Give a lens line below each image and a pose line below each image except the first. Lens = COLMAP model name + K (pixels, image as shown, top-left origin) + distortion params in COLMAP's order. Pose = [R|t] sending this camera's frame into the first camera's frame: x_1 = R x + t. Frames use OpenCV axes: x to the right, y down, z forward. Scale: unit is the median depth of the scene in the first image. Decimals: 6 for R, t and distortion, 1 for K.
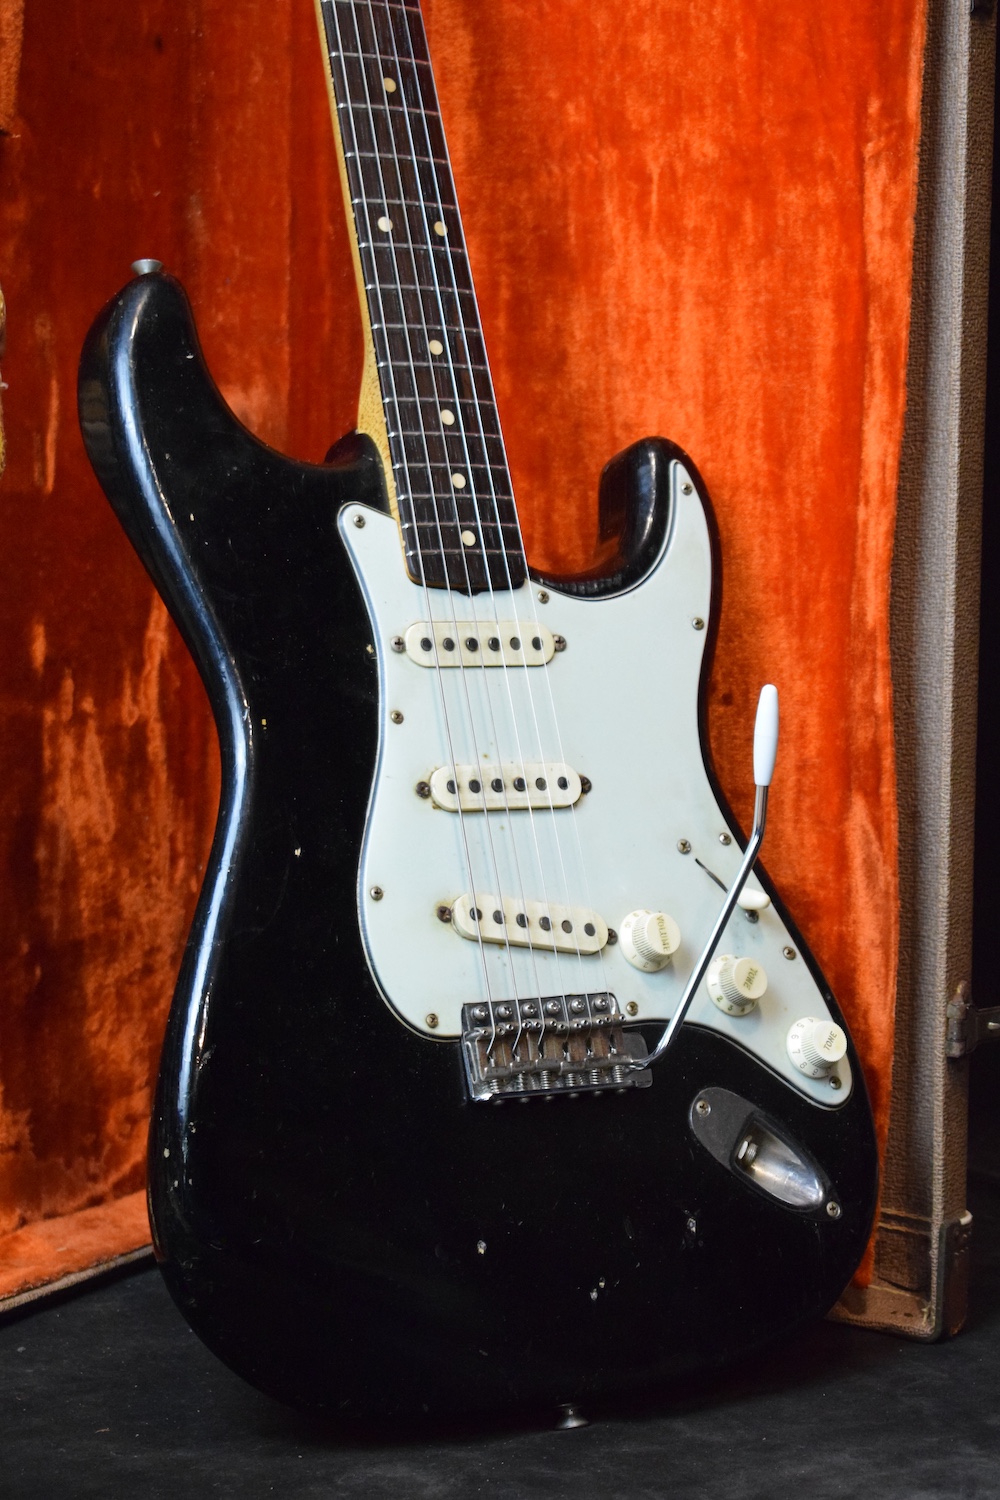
lens RADIAL K [[3100.7, 0, 473.6], [0, 3100.7, 749.1], [0, 0, 1]] dist [0.045165, 0.000000]
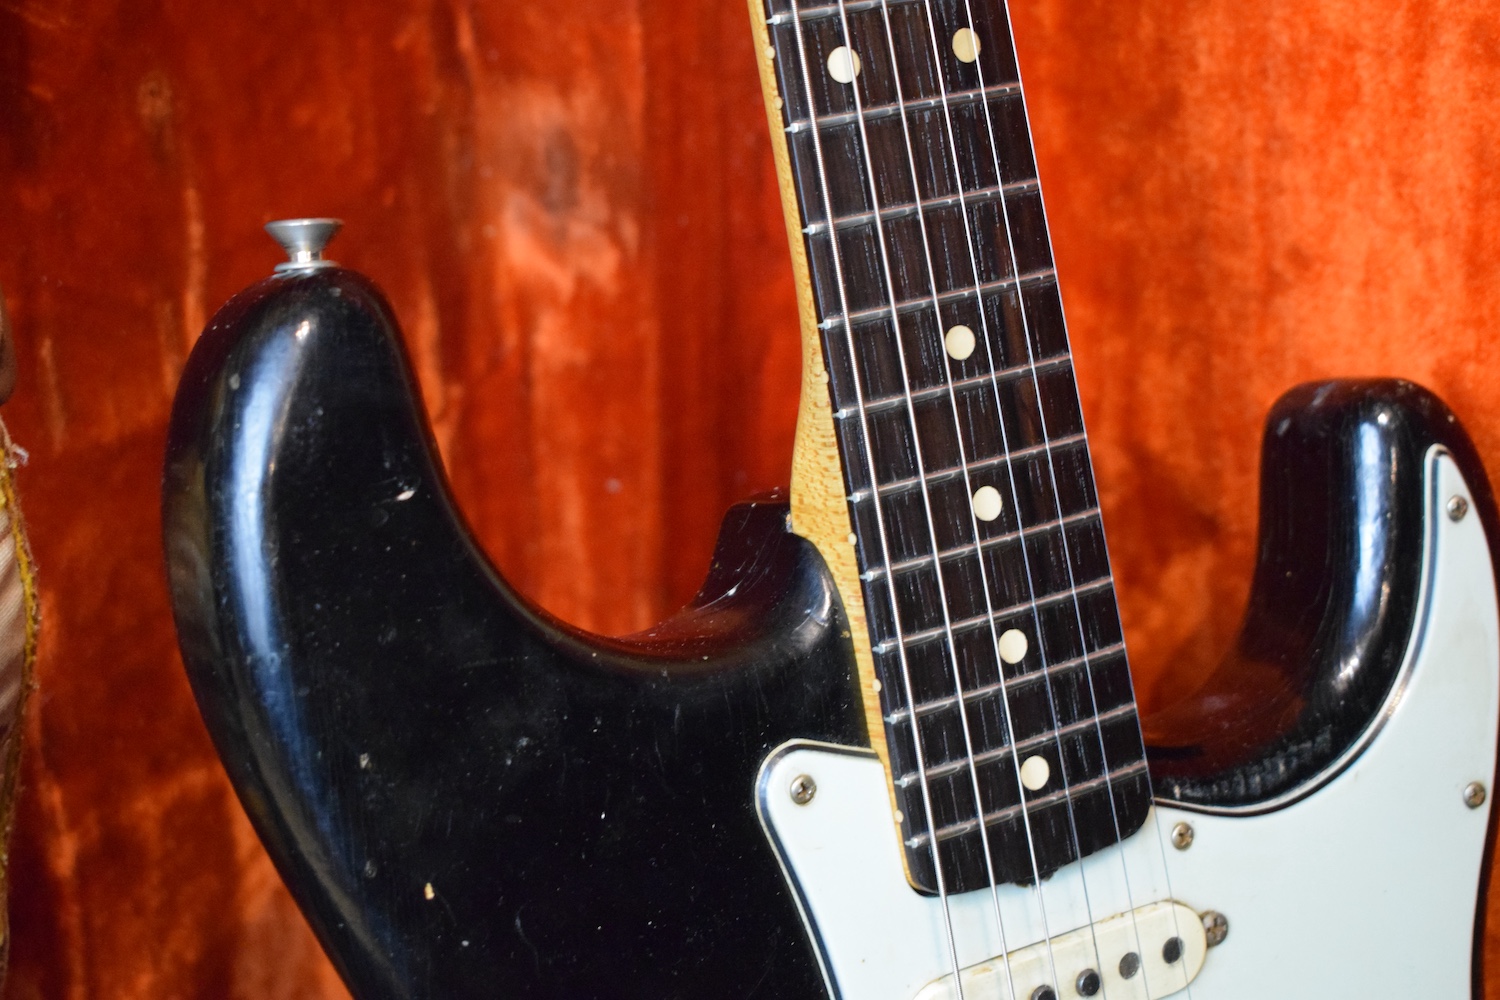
lens RADIAL K [[2639.9, 0, 739.4], [0, 2639.9, 508.2], [0, 0, 1]] dist [-0.012914, 0.000000]
pose [[0.999123, -0.013544, -0.039612, -0.029150], [0.026061, 0.941737, 0.335339, -0.234057], [0.032762, -0.336077, 0.941264, 0.623560]]
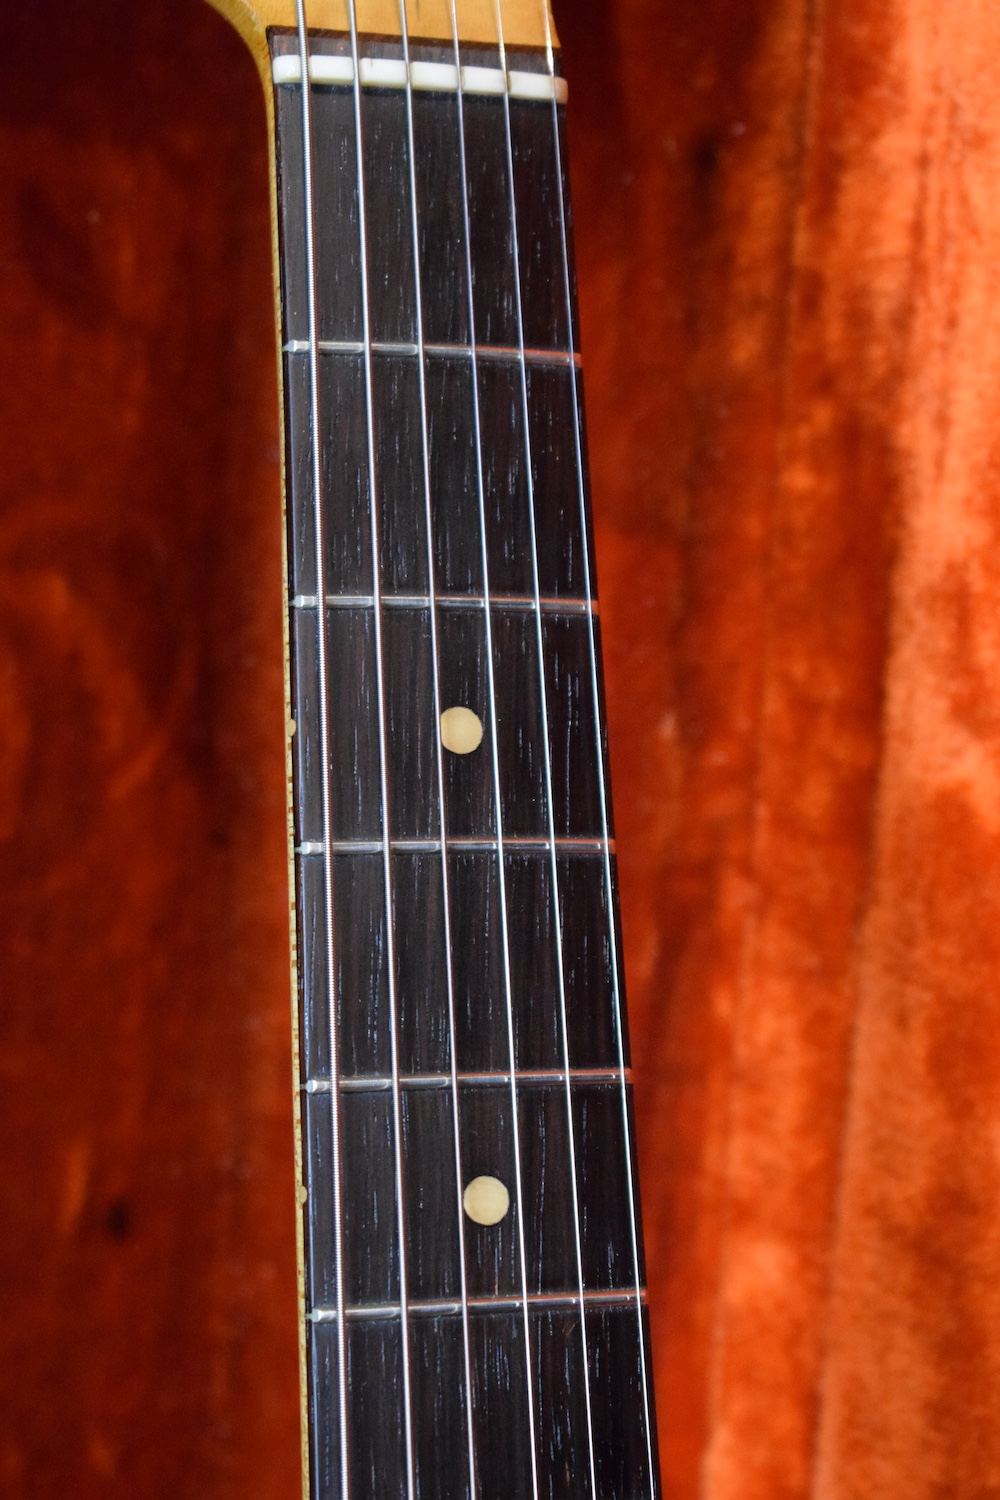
lens RADIAL K [[3354.2, 0, 494.8], [0, 3354.2, 746.6], [0, 0, 1]] dist [0.082331, 0.000000]
pose [[0.974722, 0.083778, -0.207118, 0.027350], [-0.067409, 0.994109, 0.084875, -0.368995], [0.213009, -0.068768, 0.974627, 0.701362]]
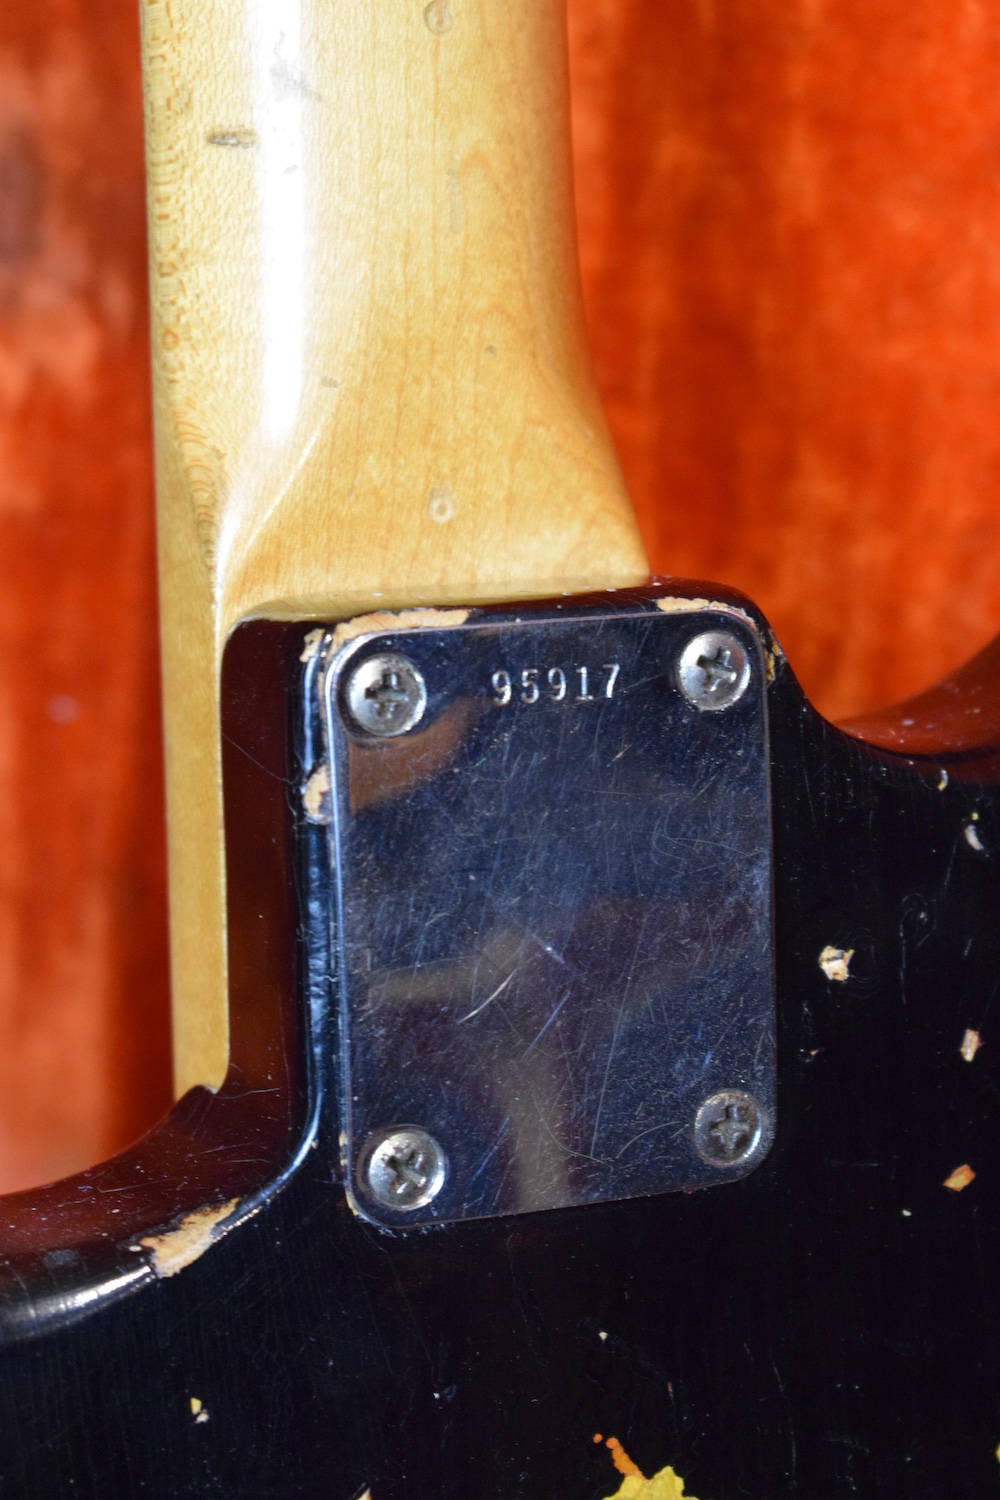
lens RADIAL K [[3354.2, 0, 499.9], [0, 3354.2, 747.2], [0, 0, 1]] dist [0.082331, 0.000000]
pose [[0.997030, 0.076138, -0.011557, -0.014410], [-0.068738, 0.947514, 0.312239, -0.189850], [0.034723, -0.310517, 0.949933, 0.728293]]
